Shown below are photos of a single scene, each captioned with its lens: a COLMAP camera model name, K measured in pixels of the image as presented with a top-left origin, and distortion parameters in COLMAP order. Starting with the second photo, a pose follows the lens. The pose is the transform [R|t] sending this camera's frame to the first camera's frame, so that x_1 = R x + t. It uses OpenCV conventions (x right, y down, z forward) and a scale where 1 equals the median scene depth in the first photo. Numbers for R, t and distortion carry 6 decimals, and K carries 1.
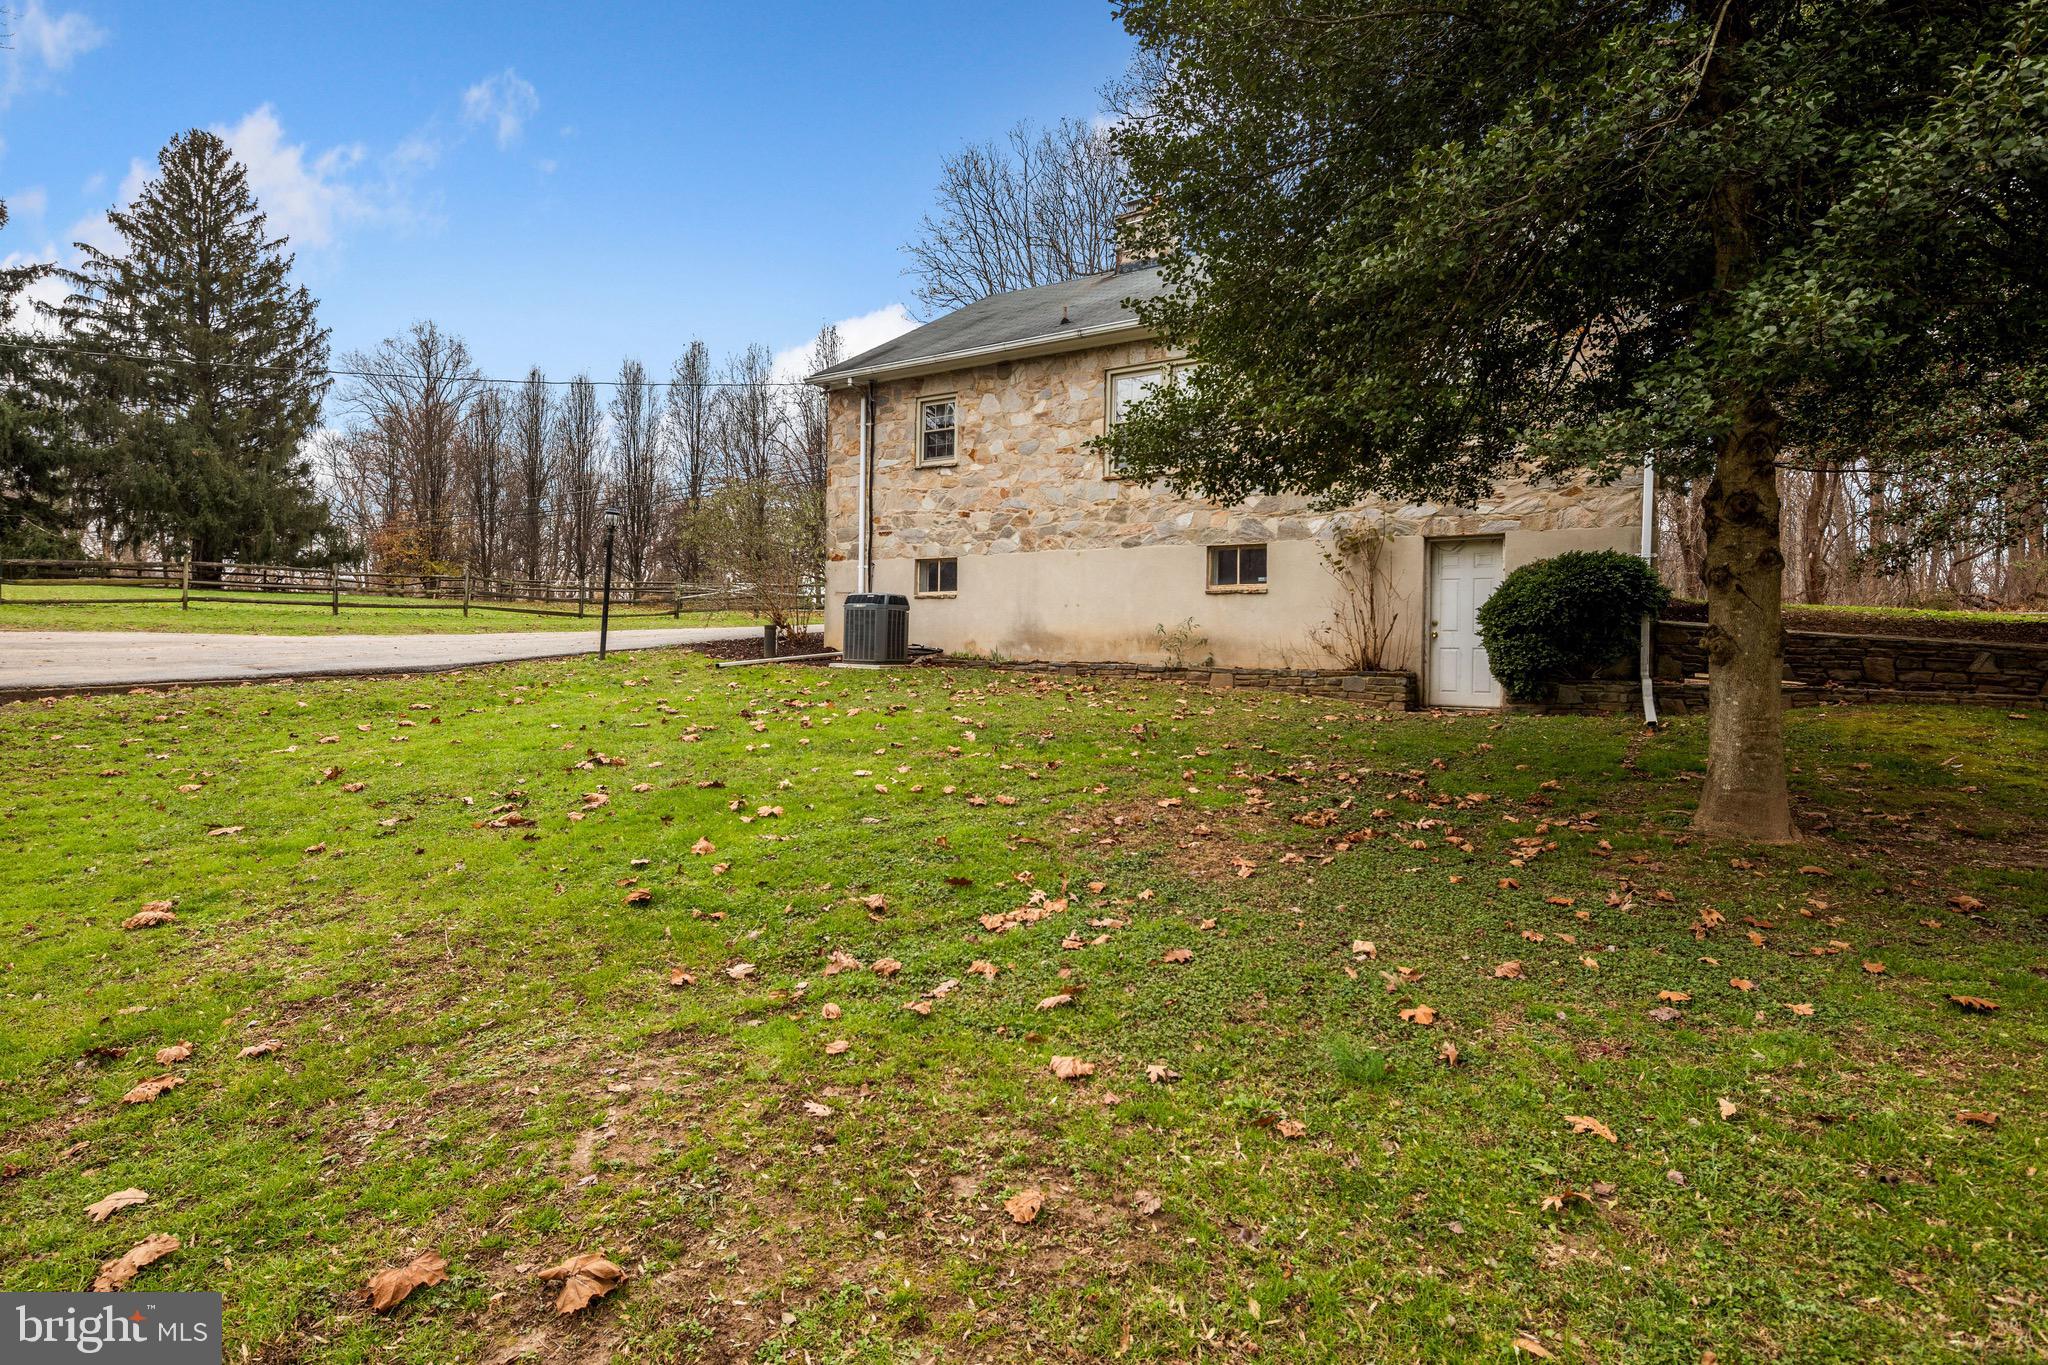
lens RADIAL K [[984.7, 0, 1024.0], [0, 984.7, 682.5], [0, 0, 1]] dist [-0.015728, -0.000069]
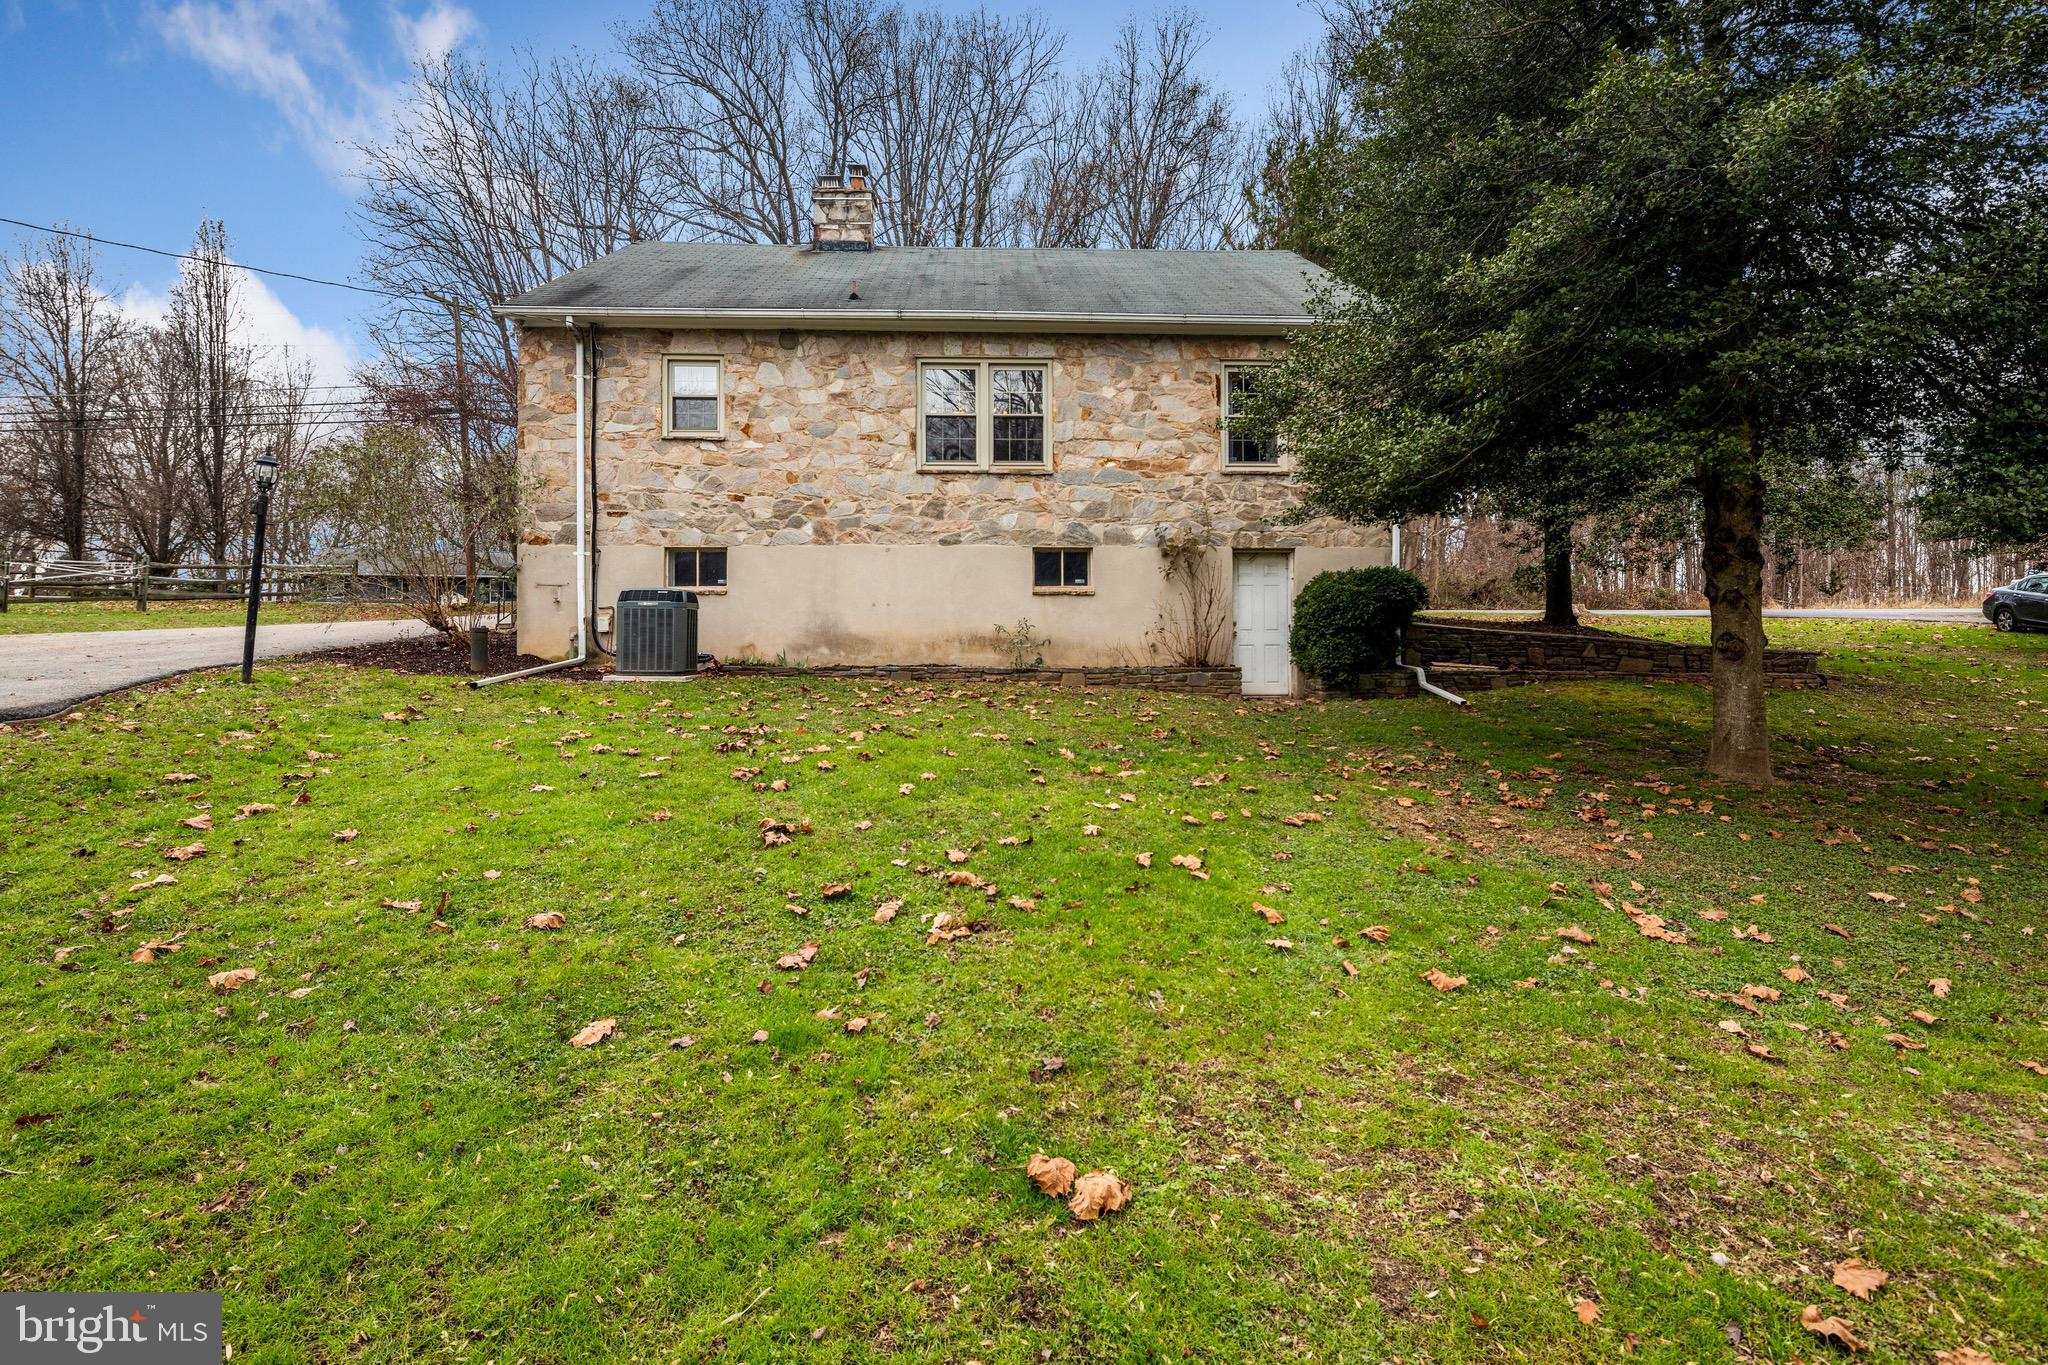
lens RADIAL K [[993.3, 0, 1019.5], [0, 993.3, 652.9], [0, 0, 1]] dist [0.001711, -0.000570]
pose [[0.831636, -0.020959, 0.554926, -0.355513], [0.033130, 0.999380, -0.011904, -0.017110], [-0.554332, 0.028285, 0.831815, 0.147775]]
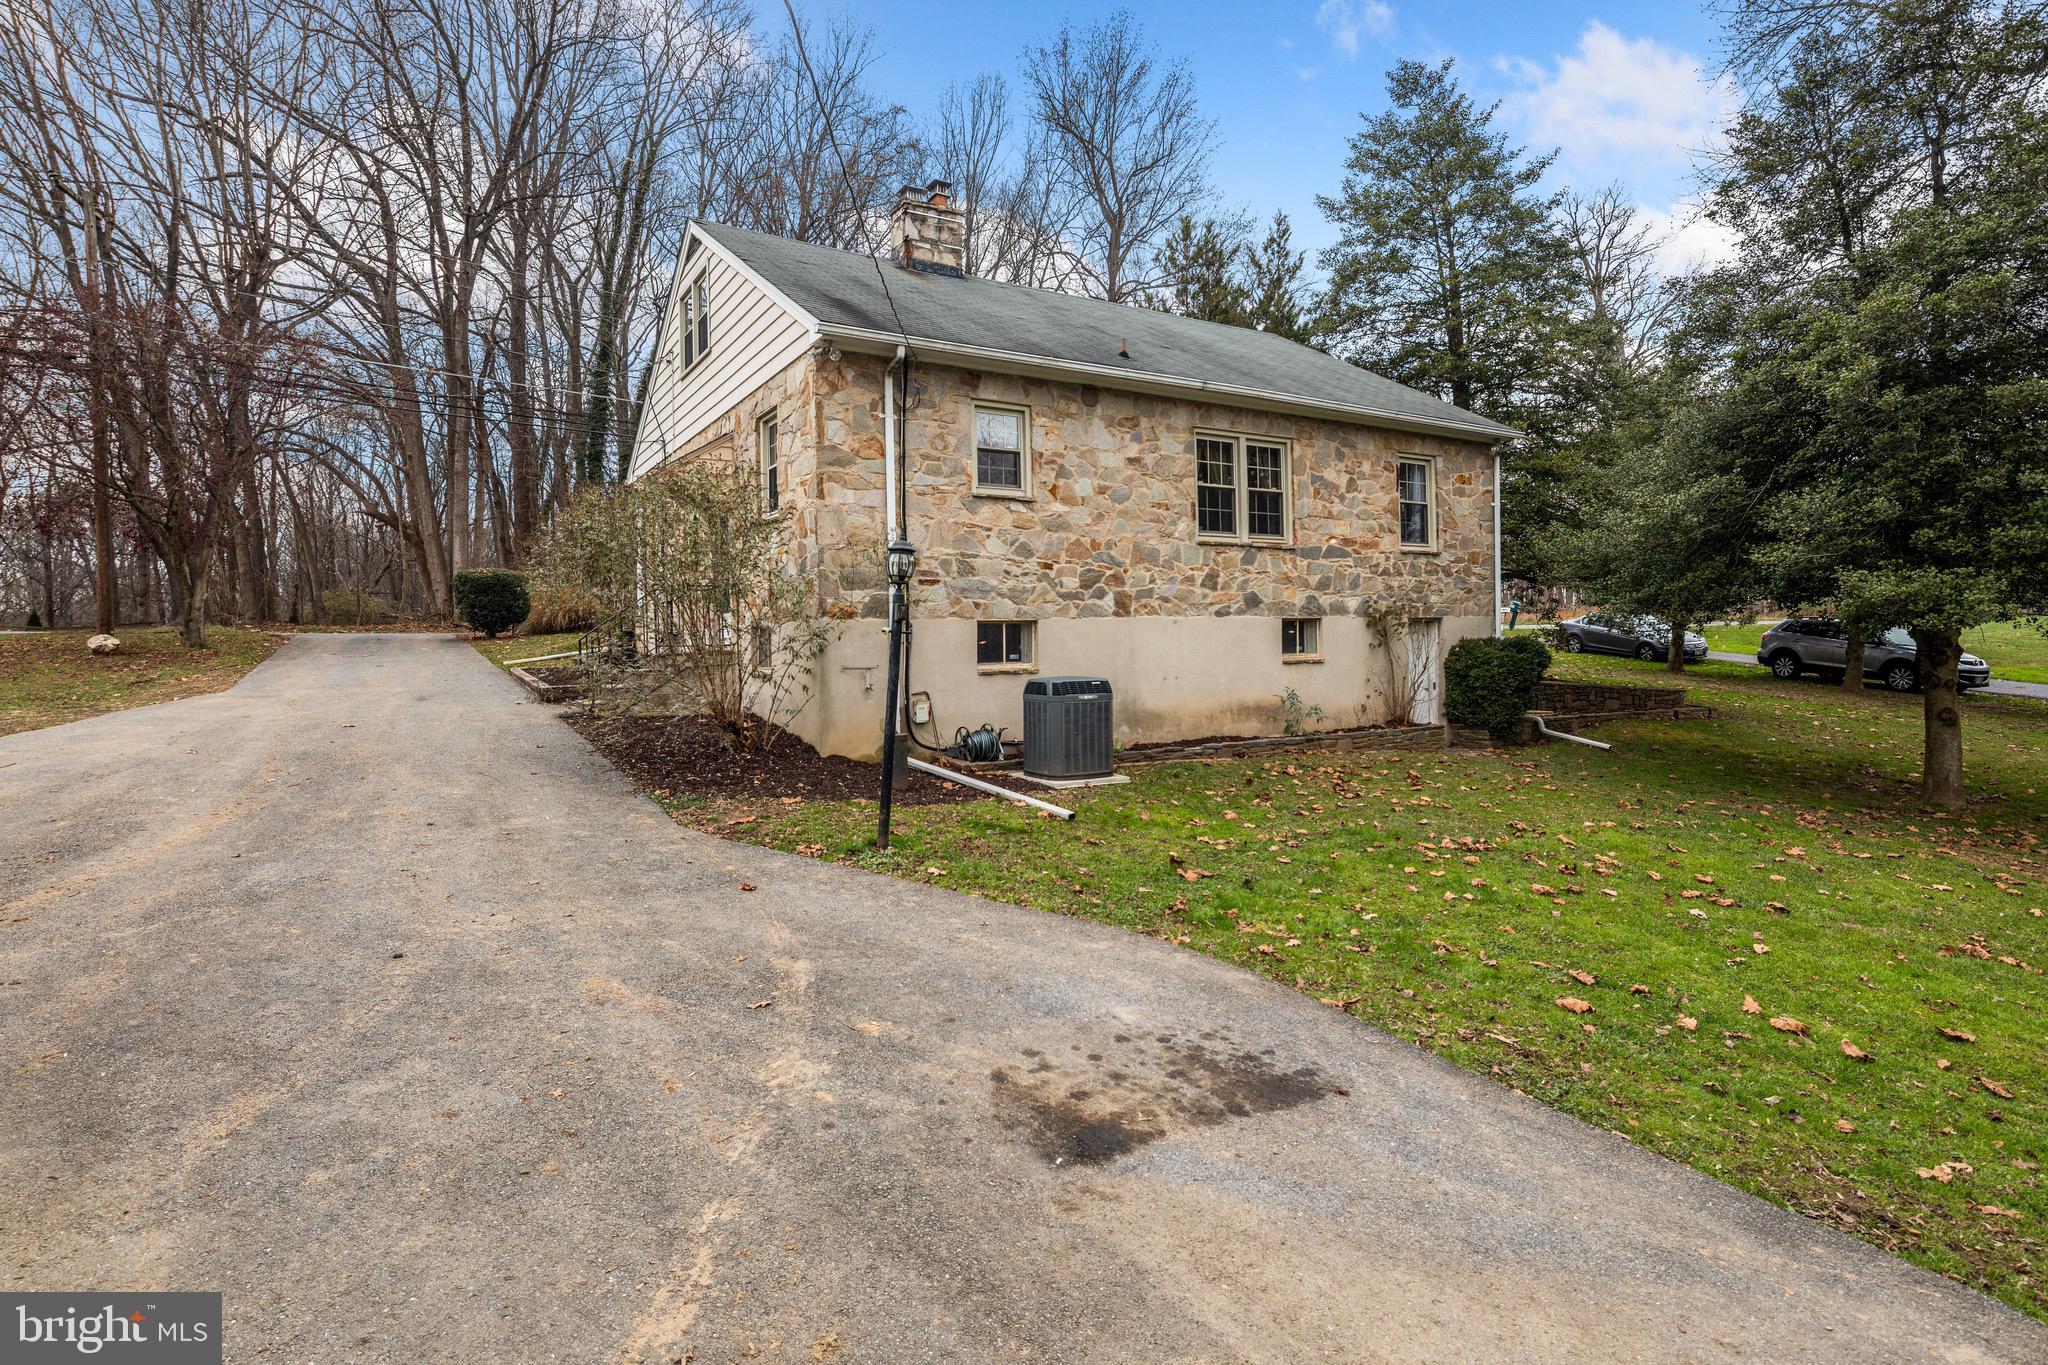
lens RADIAL K [[1028.7, 0, 1019.8], [0, 1028.7, 646.3], [0, 0, 1]] dist [-0.000213, -0.000778]
pose [[0.452810, -0.027254, 0.891190, -0.832420], [0.055665, 0.998447, 0.002250, -0.114770], [-0.889868, 0.048589, 0.453624, 0.680864]]
